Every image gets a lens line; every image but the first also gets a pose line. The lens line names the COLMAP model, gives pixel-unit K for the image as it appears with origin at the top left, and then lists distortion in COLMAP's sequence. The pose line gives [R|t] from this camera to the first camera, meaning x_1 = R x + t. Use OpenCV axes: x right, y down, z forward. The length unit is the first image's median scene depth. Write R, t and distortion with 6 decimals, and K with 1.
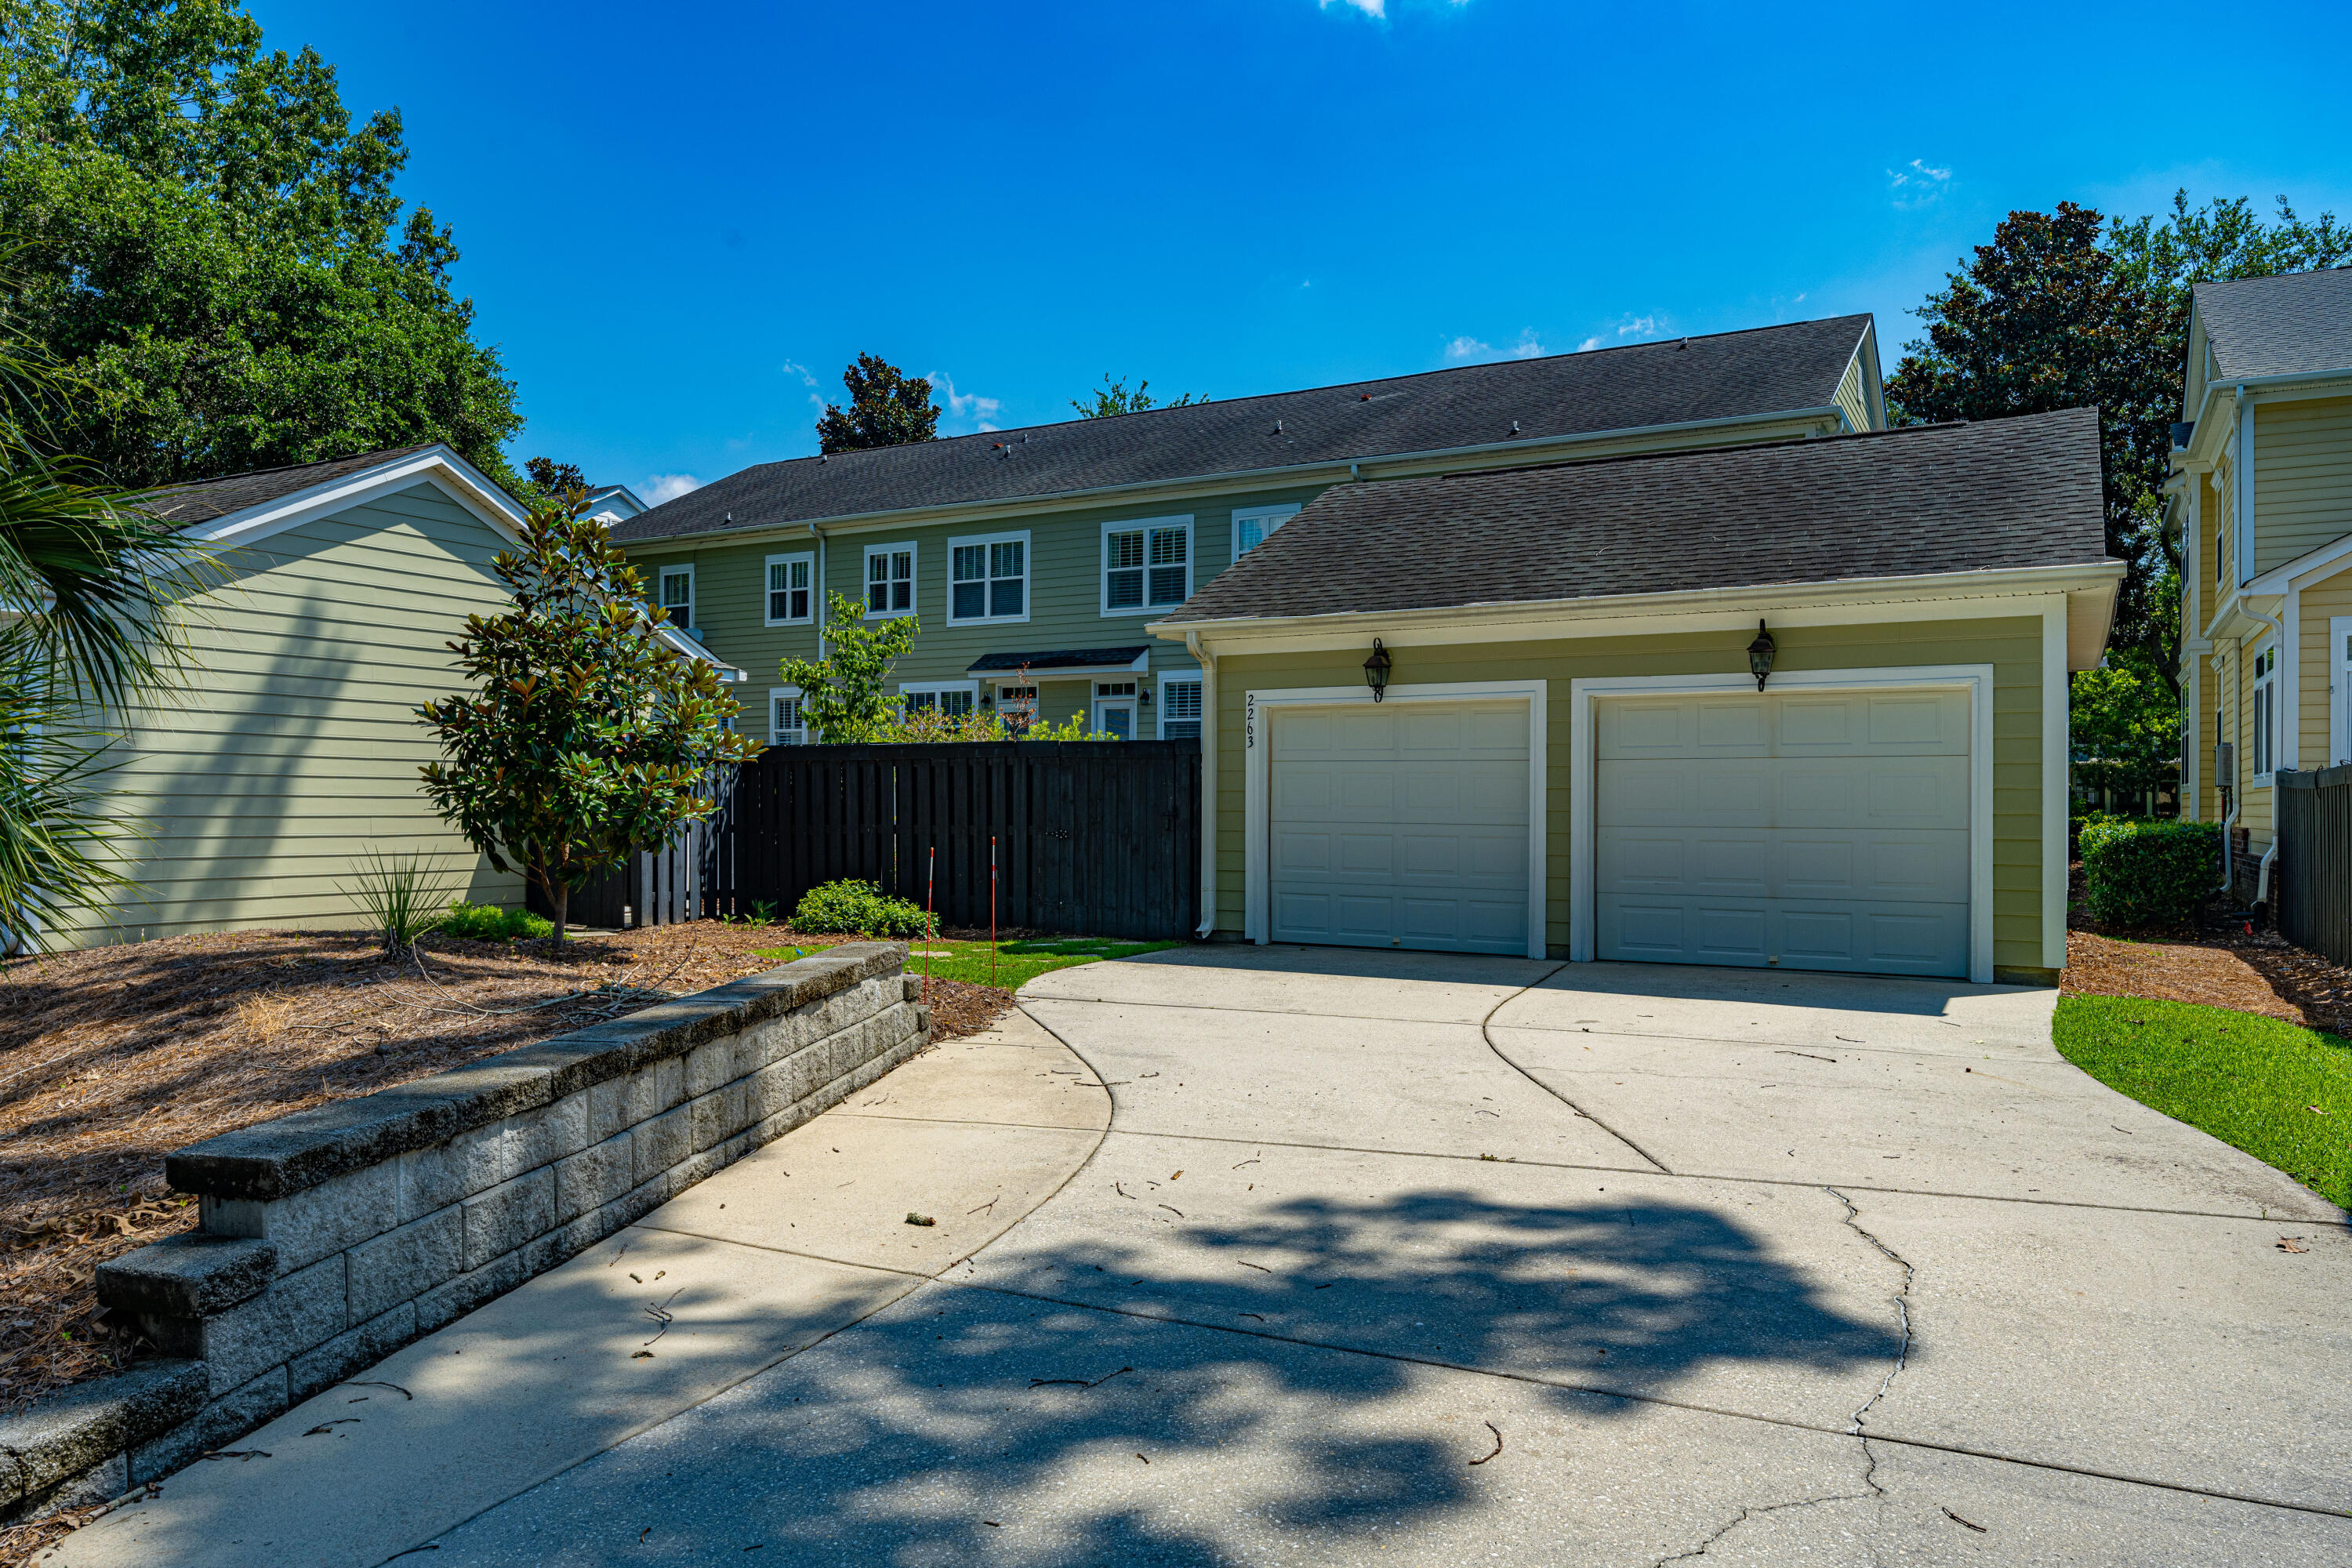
lens RADIAL K [[1581.3, 0, 1185.1], [0, 1581.3, 802.5], [0, 0, 1]] dist [-0.000659, 0.002083]
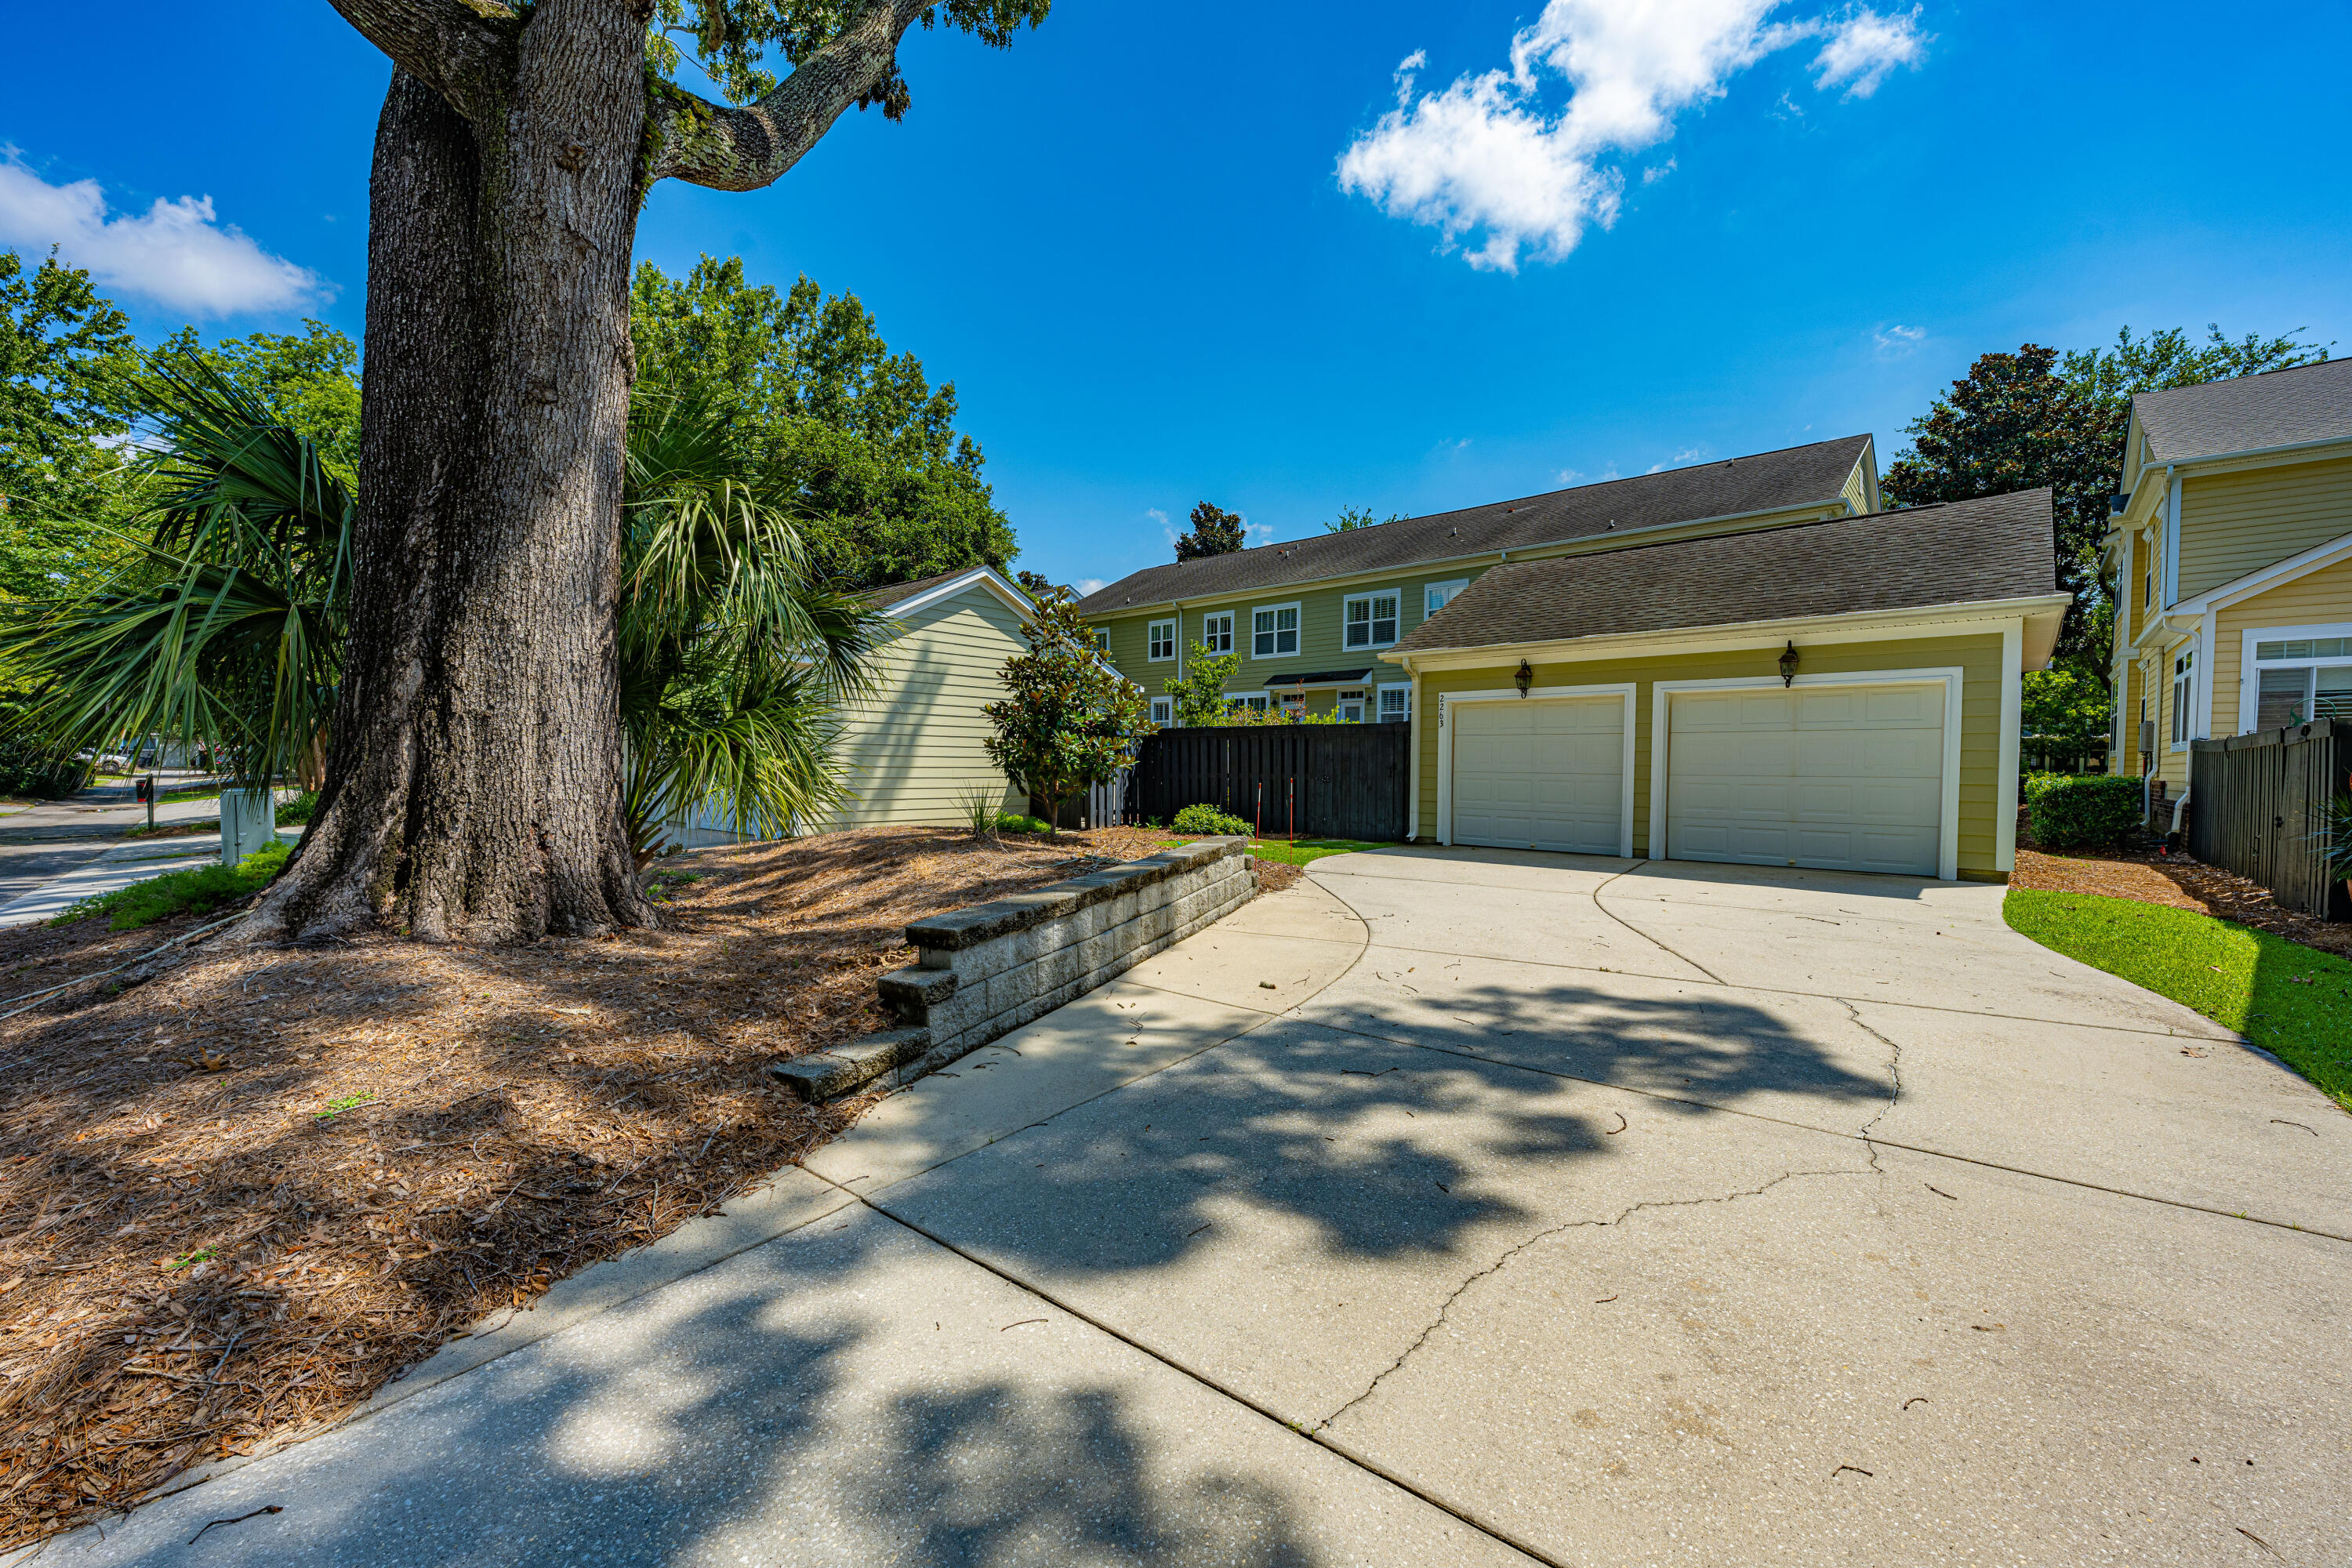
lens RADIAL K [[933.9, 0, 1175.2], [0, 933.9, 797.1], [0, 0, 1]] dist [-0.000107, 0.000422]
pose [[0.975423, 0.009547, -0.220133, -0.015251], [-0.001902, 0.999389, 0.034913, 0.005183], [0.220331, -0.033636, 0.974845, -0.020843]]
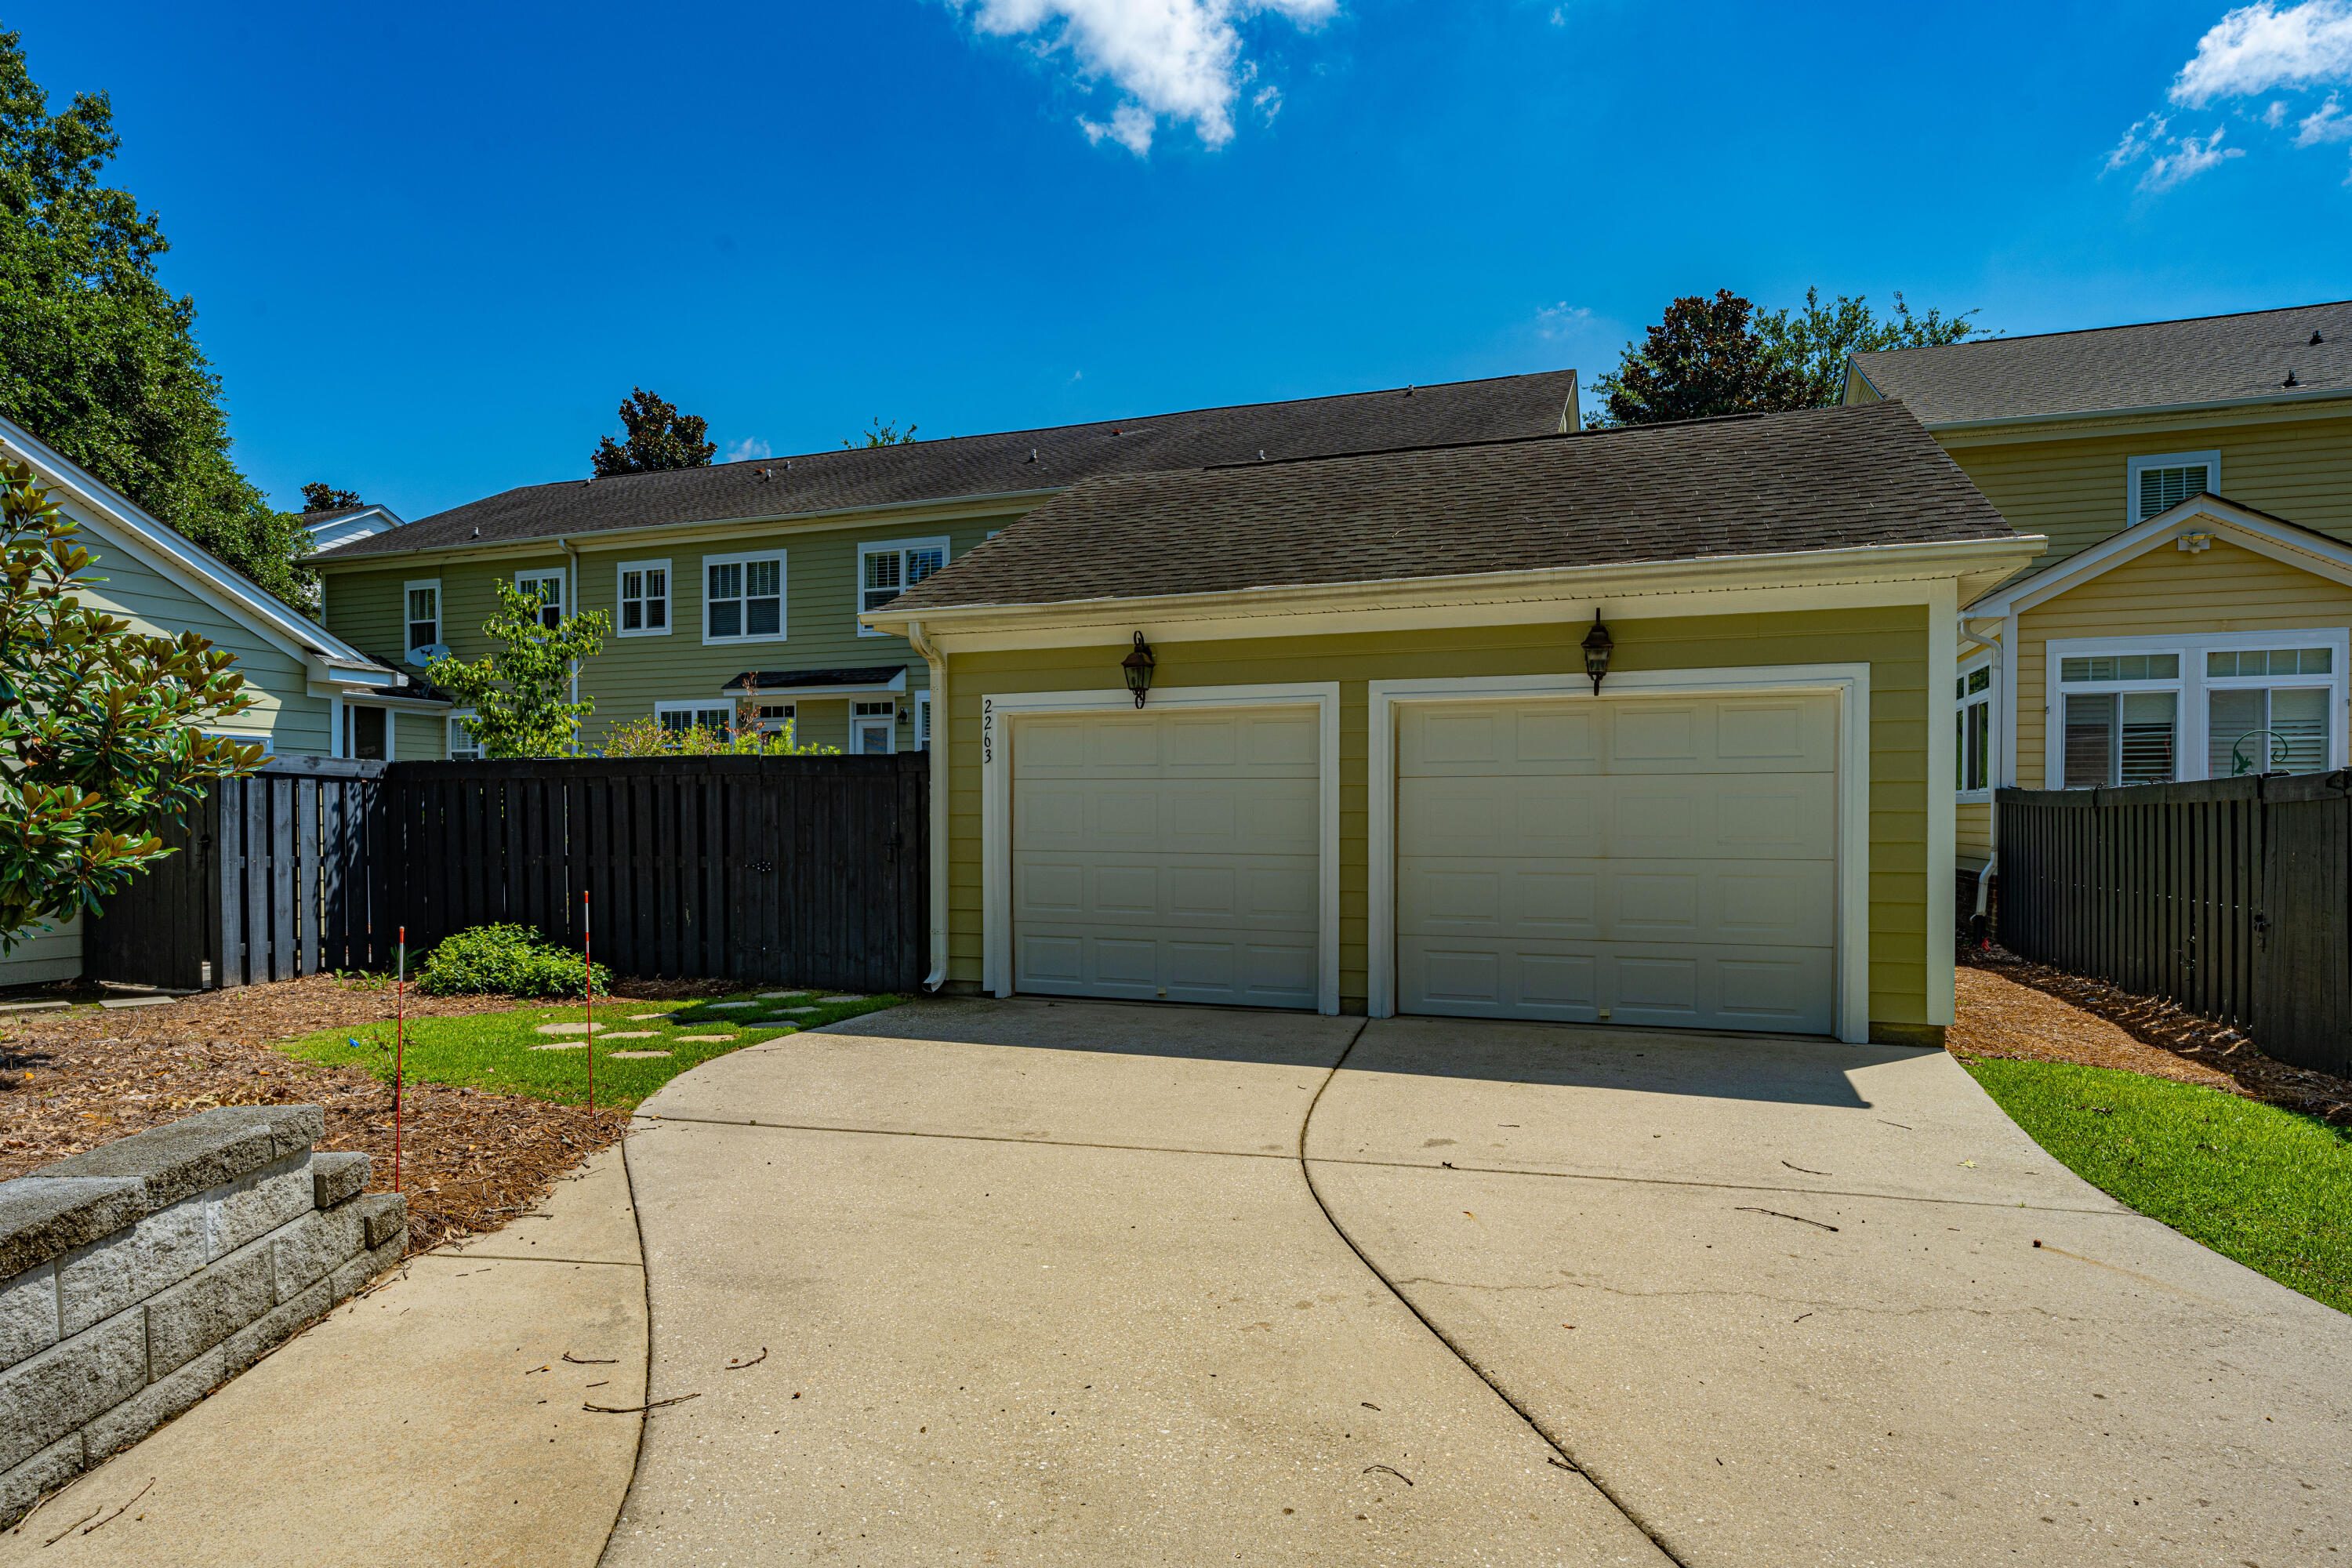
lens RADIAL K [[1284.2, 0, 1133.4], [0, 1284.2, 868.0], [0, 0, 1]] dist [-0.001822, -0.000564]
pose [[0.991823, -0.008954, 0.127307, 0.031627], [0.003535, 0.999080, 0.042730, -0.008215], [-0.127572, -0.041930, 0.990943, 0.323654]]
